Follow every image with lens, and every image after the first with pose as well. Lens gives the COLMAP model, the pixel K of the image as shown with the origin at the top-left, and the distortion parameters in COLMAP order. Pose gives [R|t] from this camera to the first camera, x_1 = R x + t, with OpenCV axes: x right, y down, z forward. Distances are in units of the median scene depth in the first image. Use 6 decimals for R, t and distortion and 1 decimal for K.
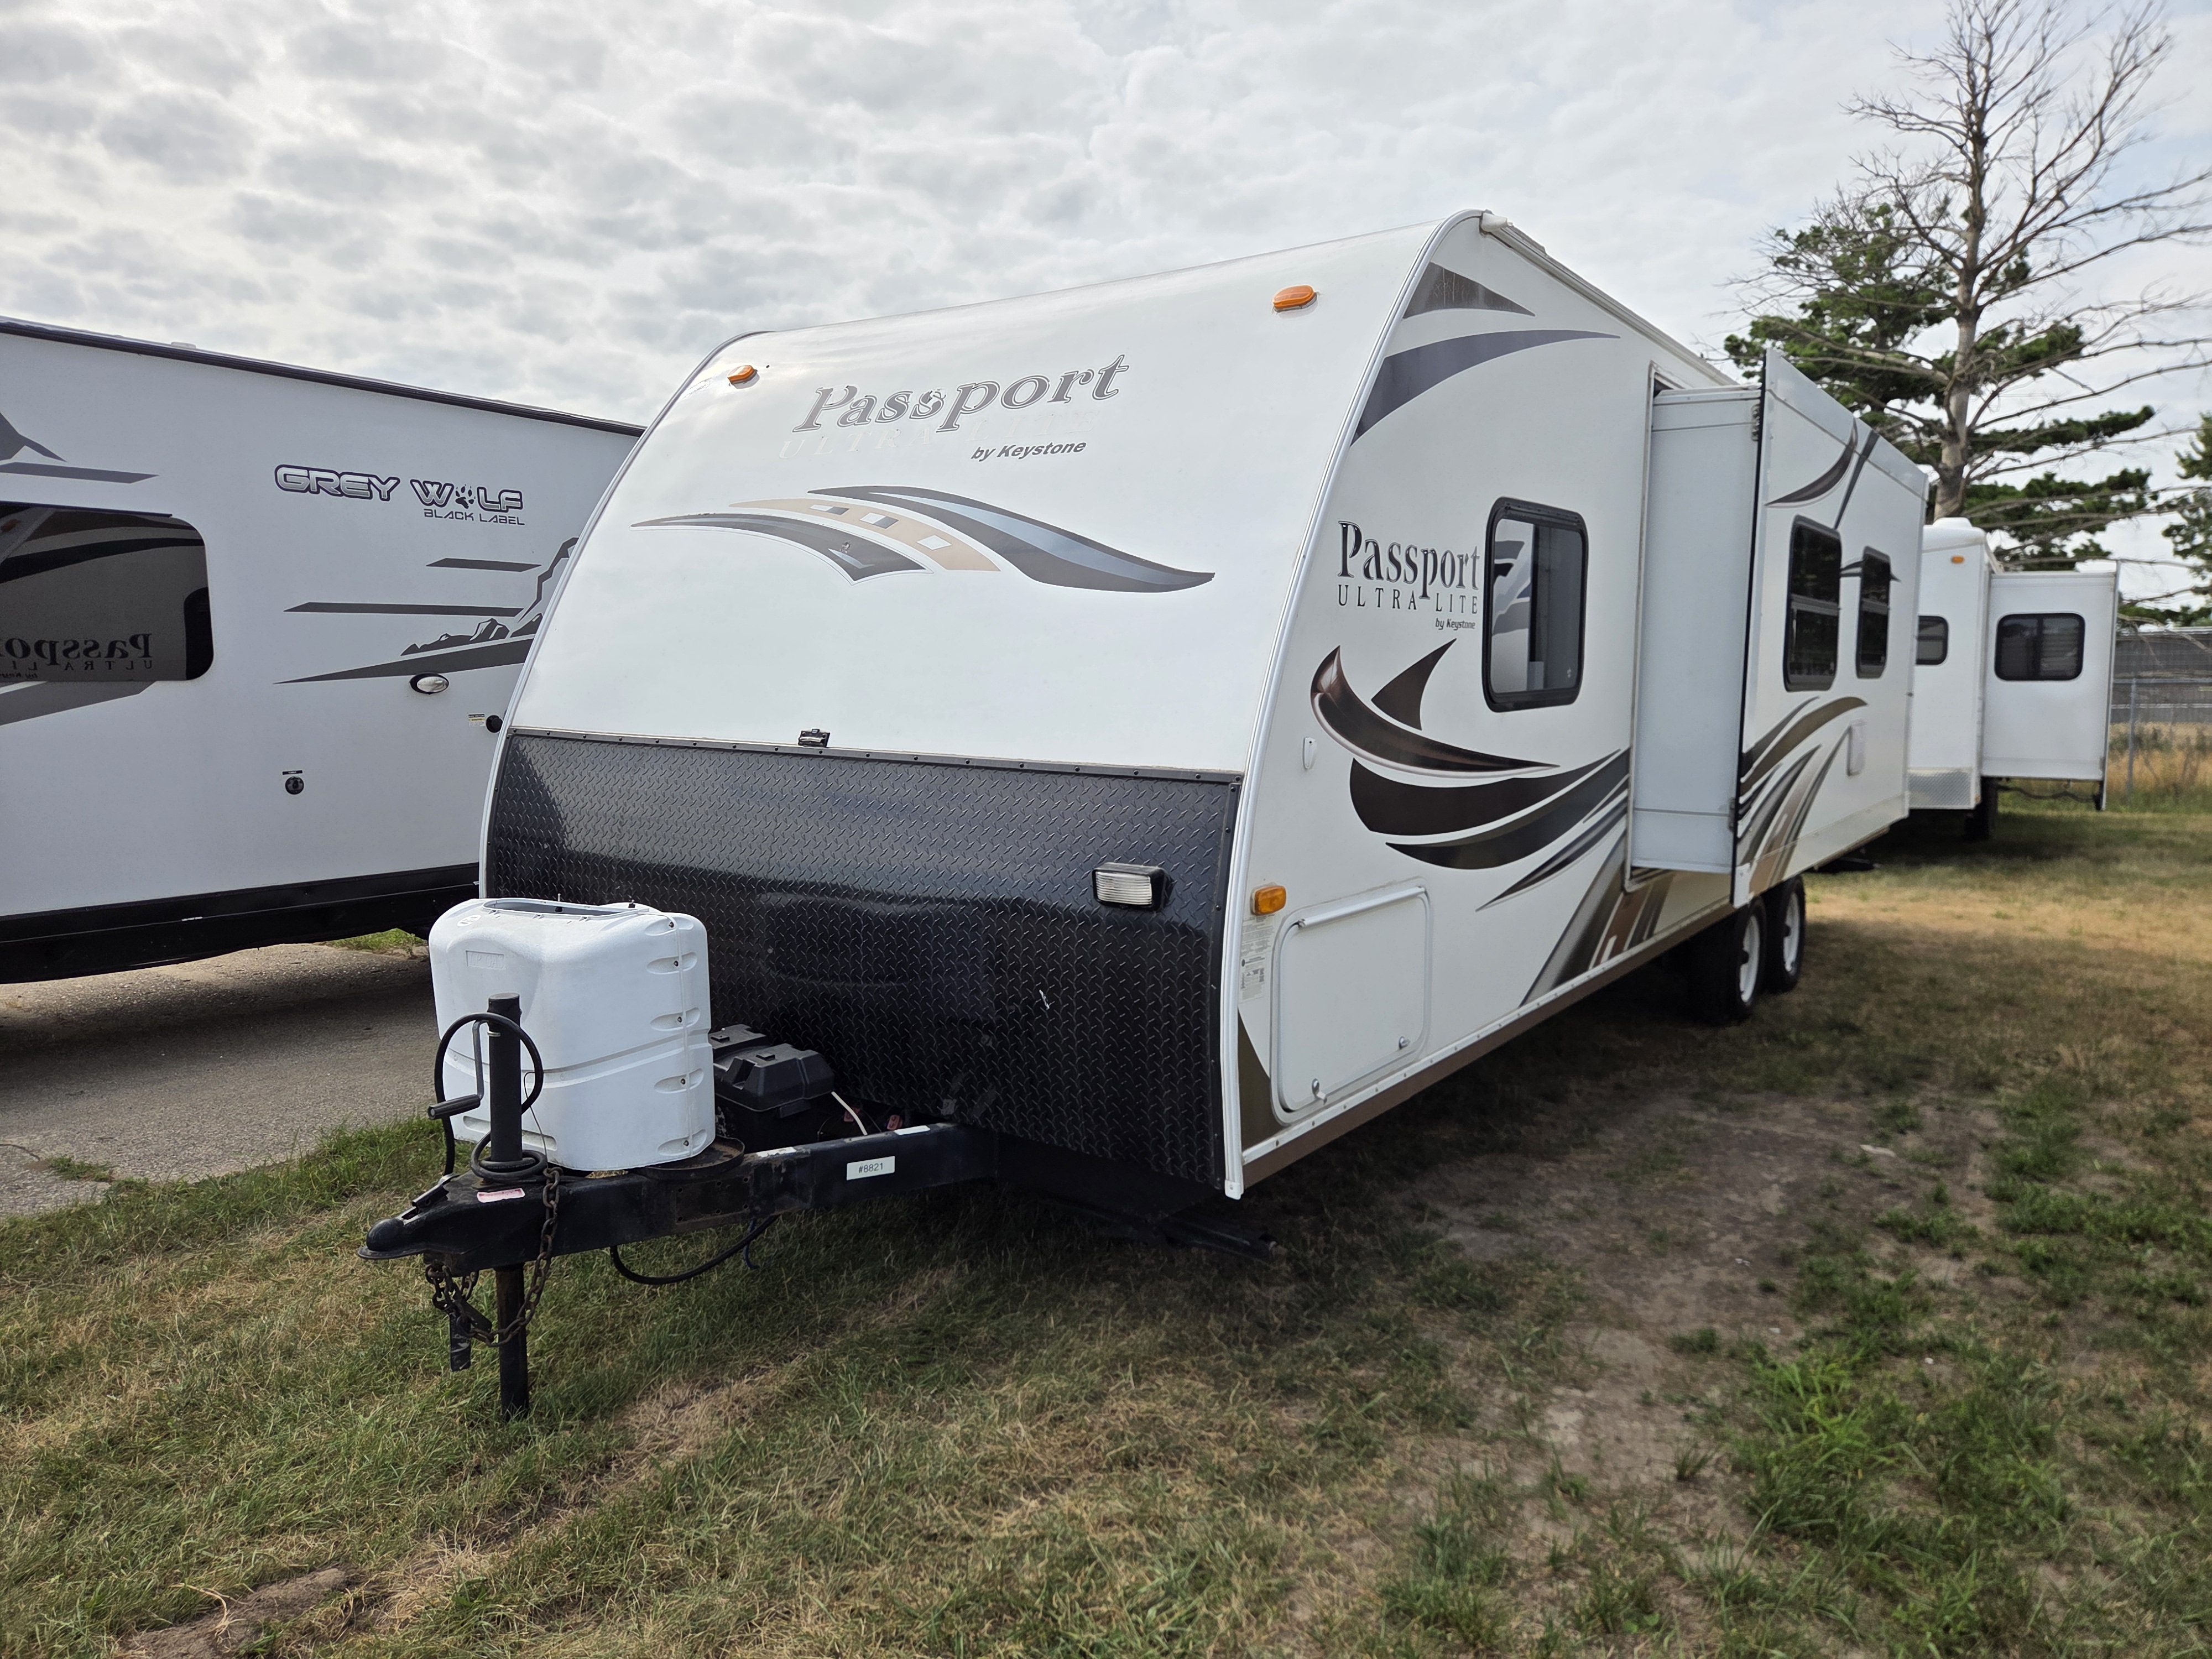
lens RADIAL K [[1520.9, 0, 1118.3], [0, 1520.9, 822.3], [0, 0, 1]] dist [0.076902, -0.070027]
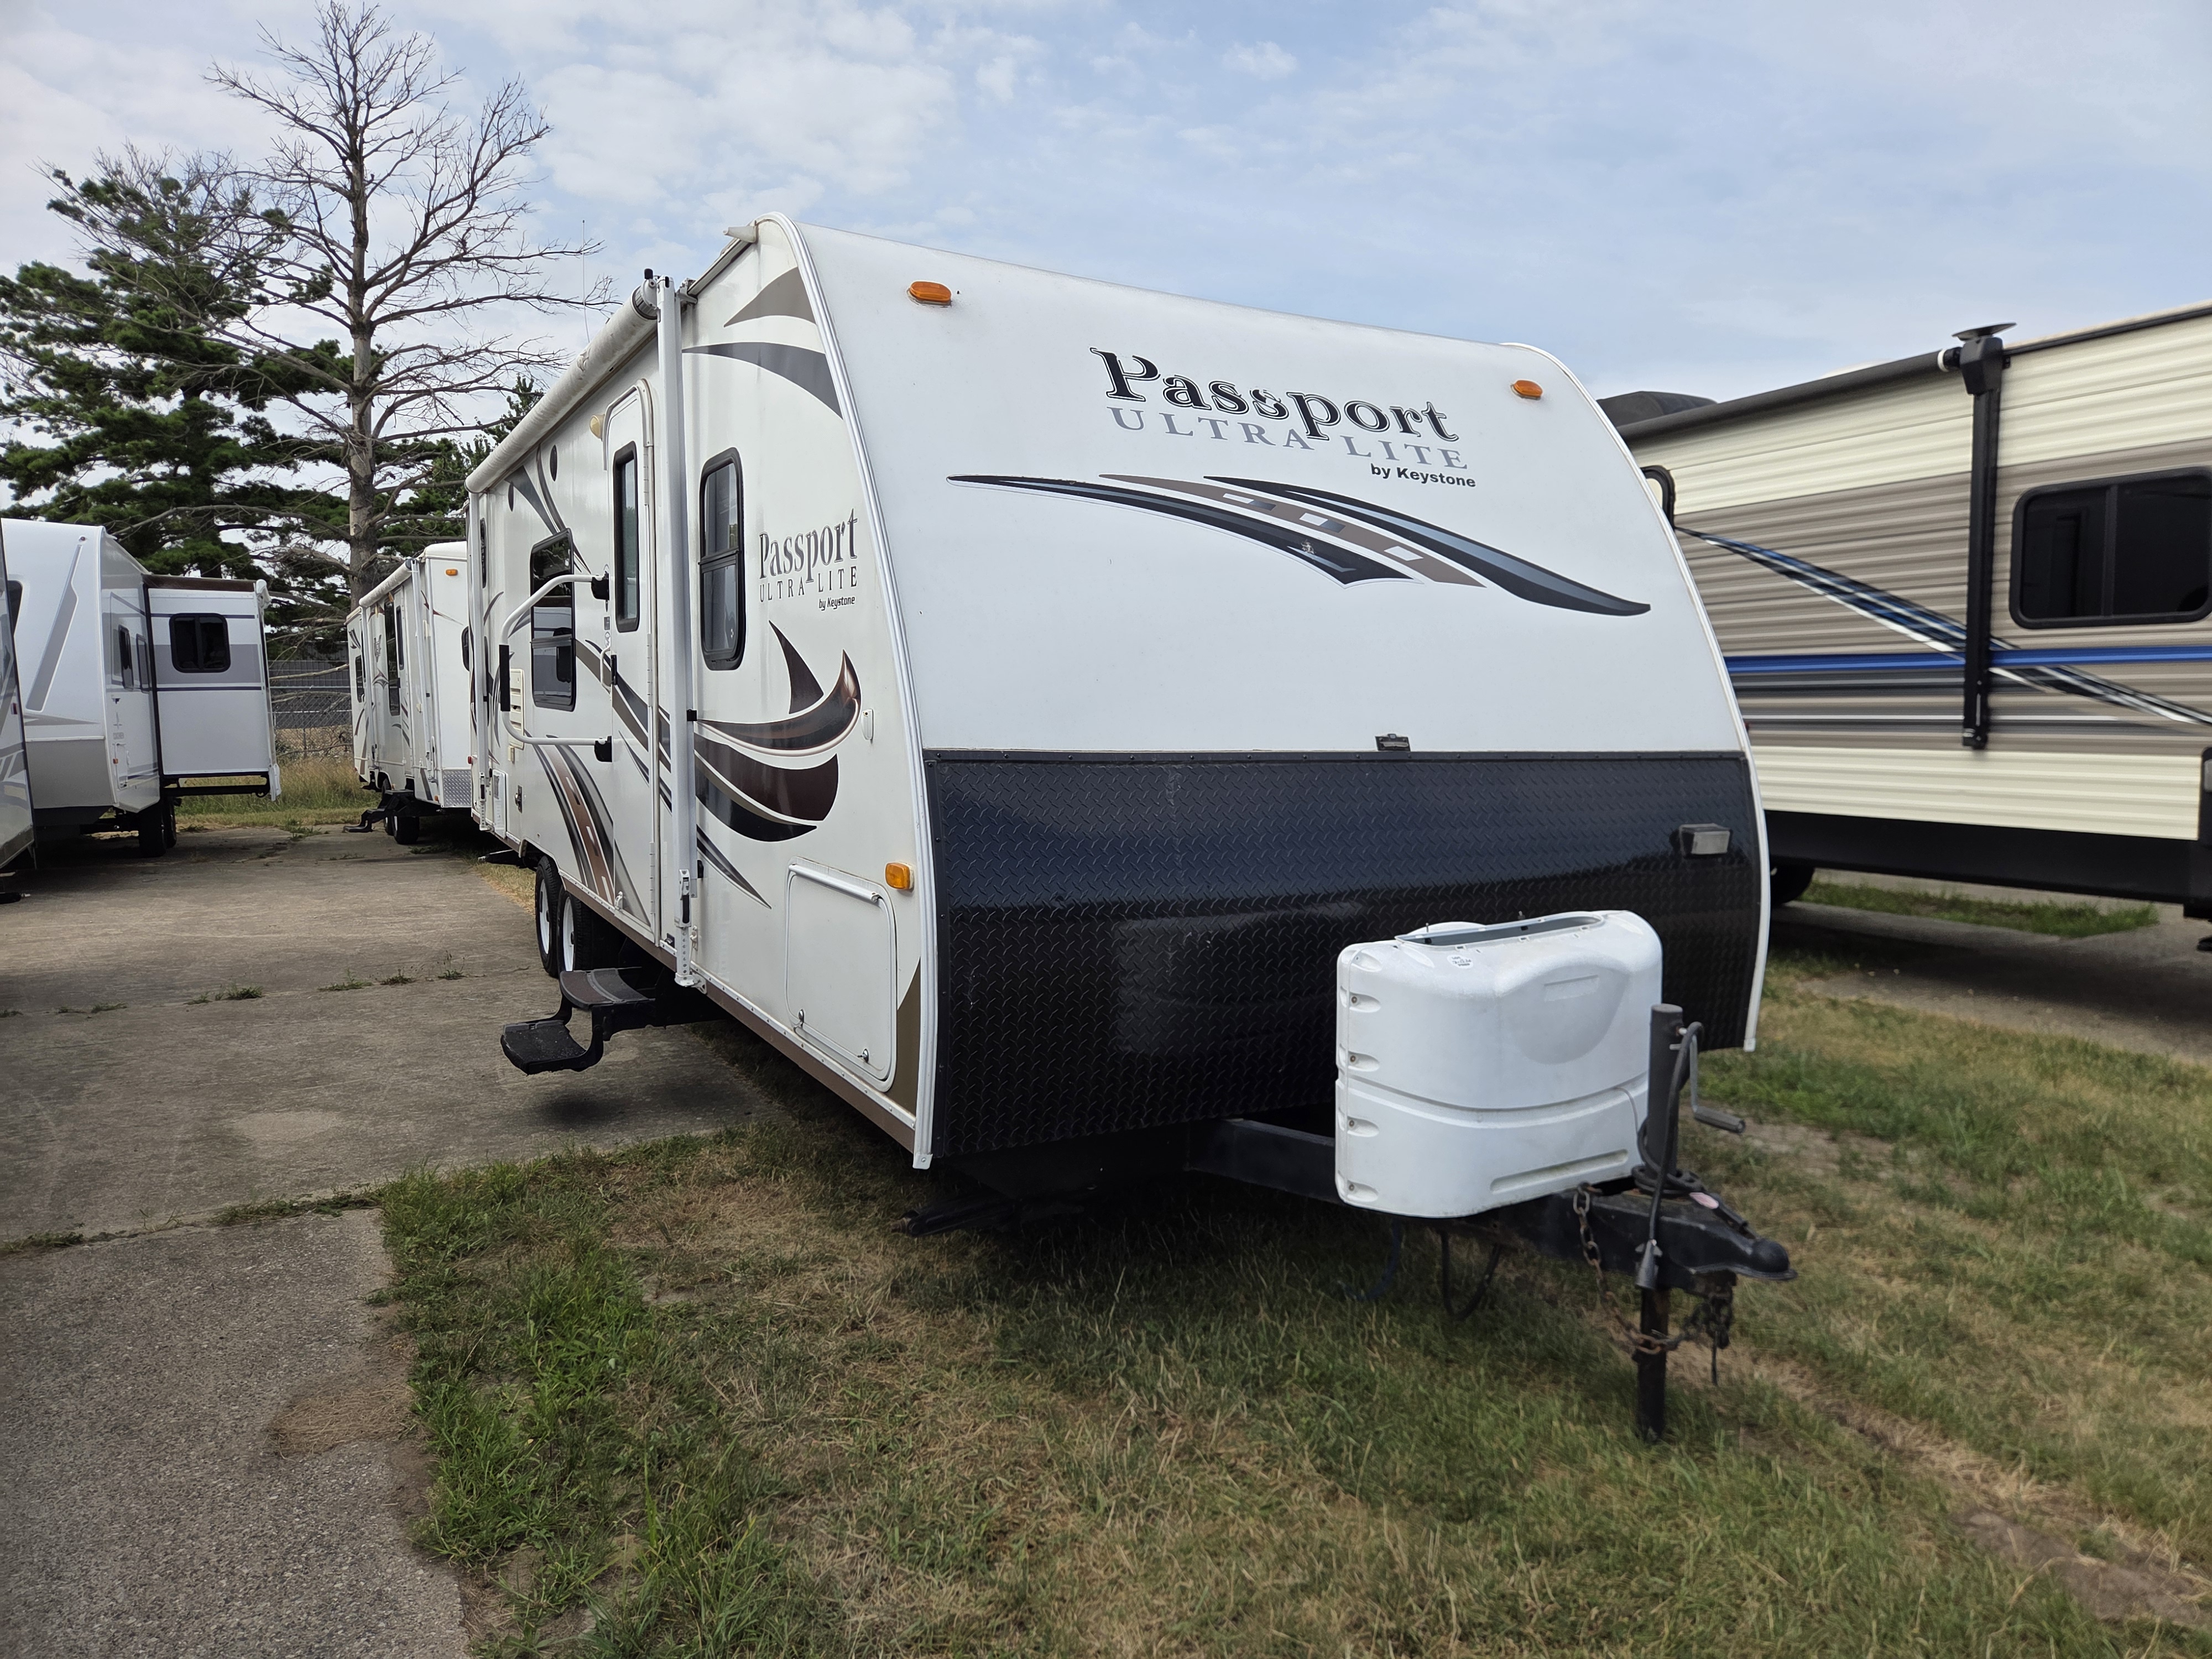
lens RADIAL K [[1520.9, 0, 1118.3], [0, 1520.9, 822.3], [0, 0, 1]] dist [0.076902, -0.070027]
pose [[0.419890, -0.078246, 0.904196, -0.317542], [0.078405, 0.995679, 0.049753, -0.018031], [-0.904182, 0.050002, 0.424211, 0.199592]]
